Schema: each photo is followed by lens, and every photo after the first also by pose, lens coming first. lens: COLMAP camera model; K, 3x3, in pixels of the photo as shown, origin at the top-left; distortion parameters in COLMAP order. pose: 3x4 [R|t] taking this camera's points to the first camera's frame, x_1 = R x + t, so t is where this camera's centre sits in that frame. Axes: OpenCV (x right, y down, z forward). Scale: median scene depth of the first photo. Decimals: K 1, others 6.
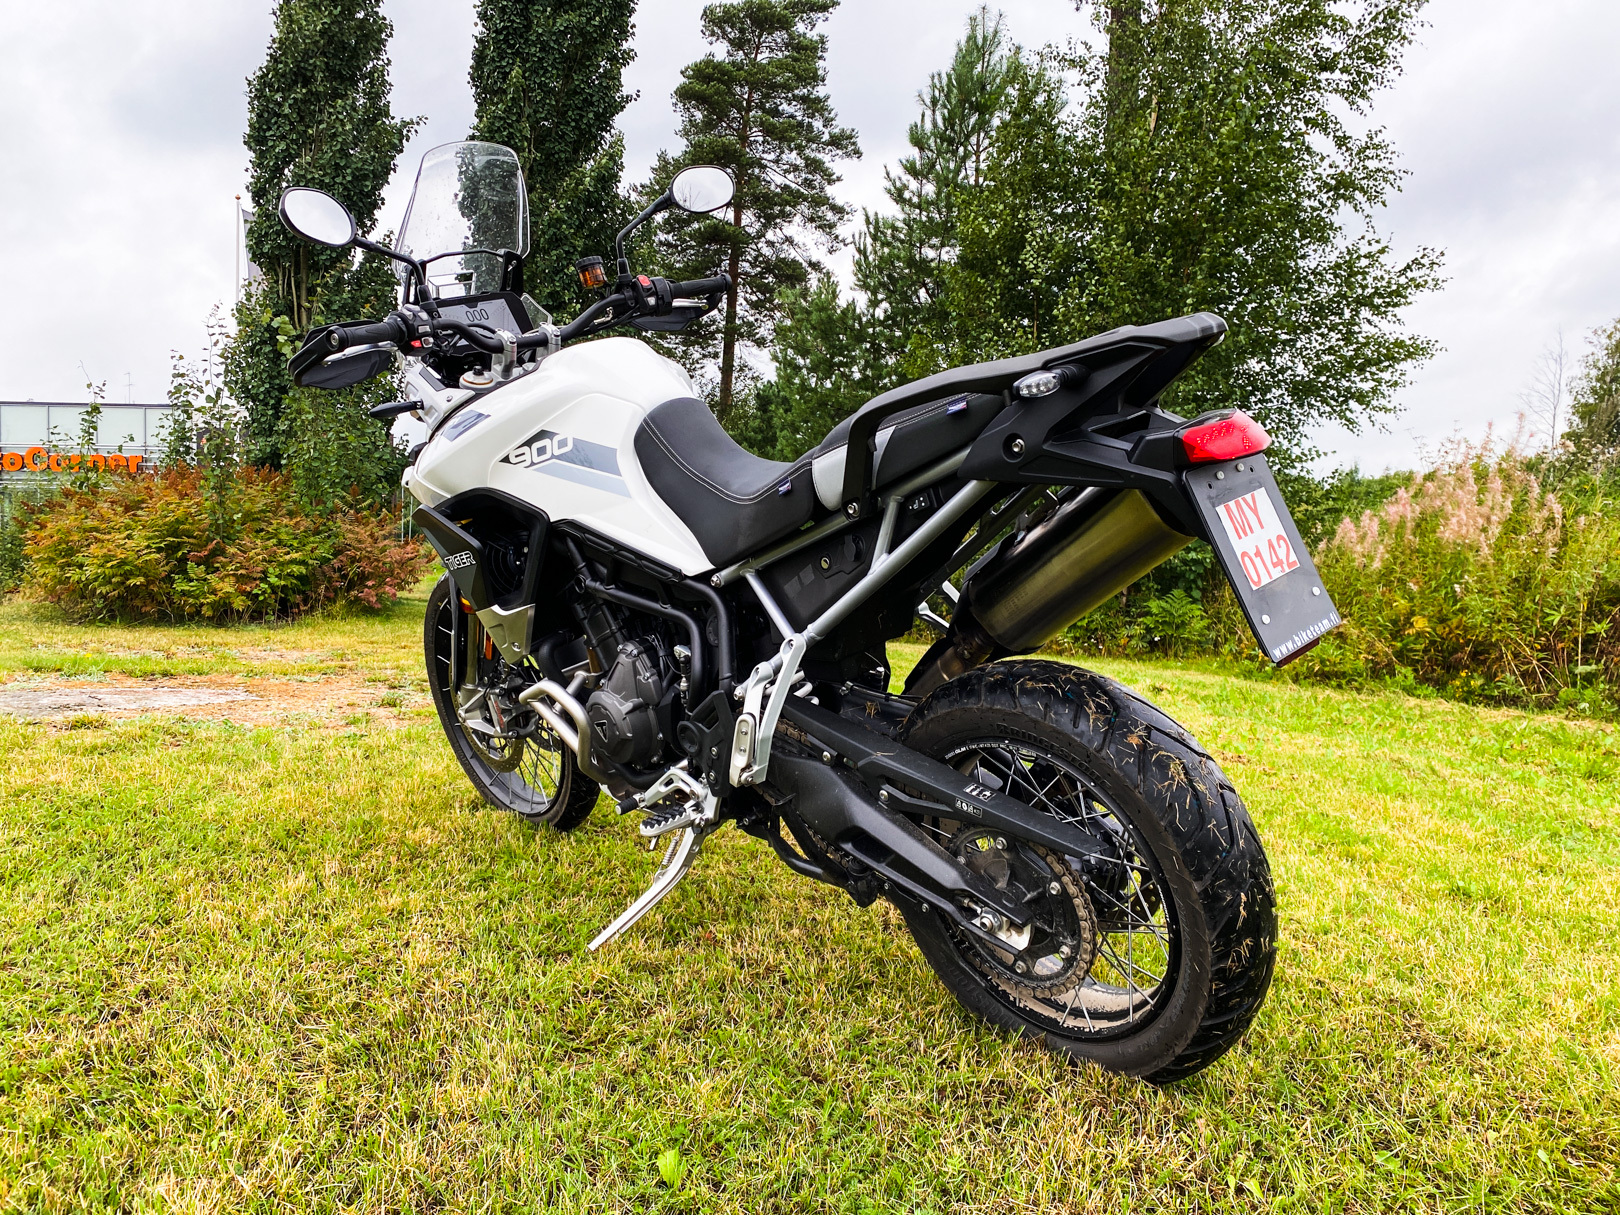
lens RADIAL K [[1240.8, 0, 801.9], [0, 1240.8, 602.5], [0, 0, 1]] dist [0.029458, -0.005434]
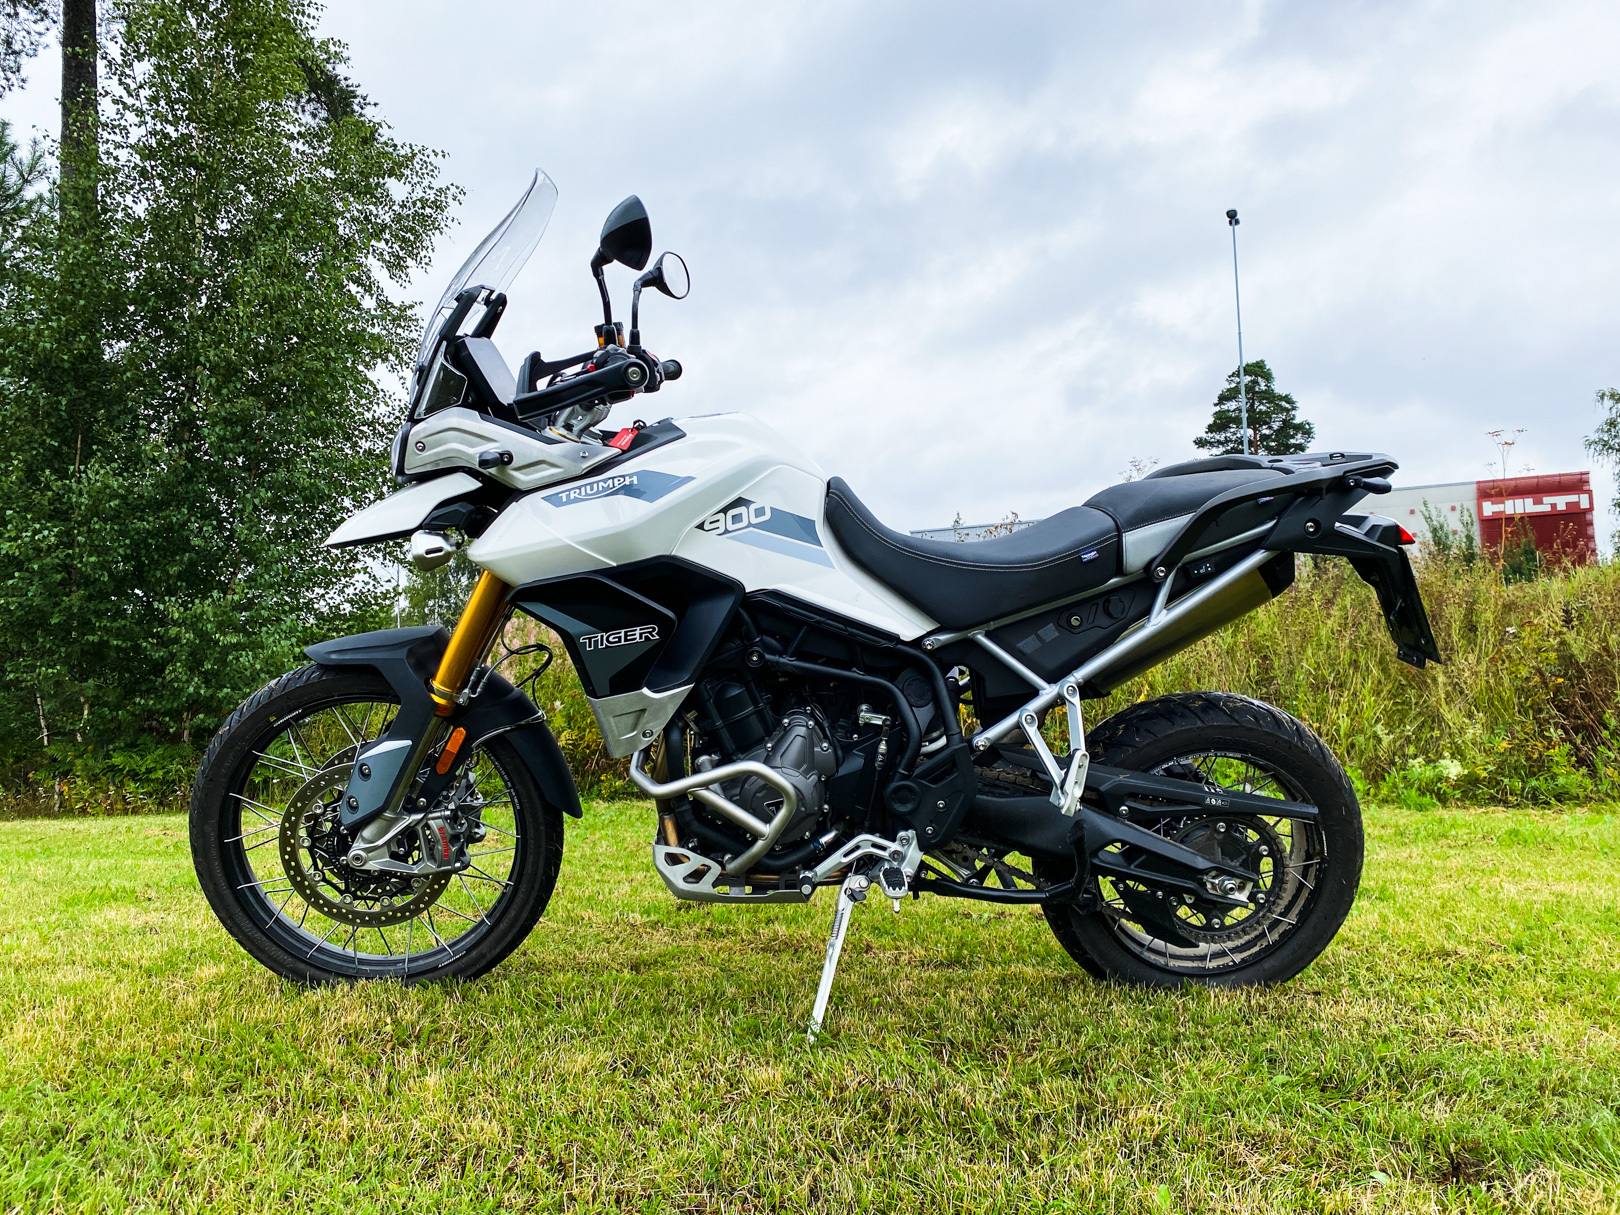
lens RADIAL K [[1240.8, 0, 801.9], [0, 1240.8, 602.5], [0, 0, 1]] dist [0.029458, -0.005434]
pose [[0.666720, 0.012608, 0.745201, -0.893285], [0.074809, 0.993675, -0.083742, 0.026753], [-0.741544, 0.111581, 0.661560, 0.336233]]
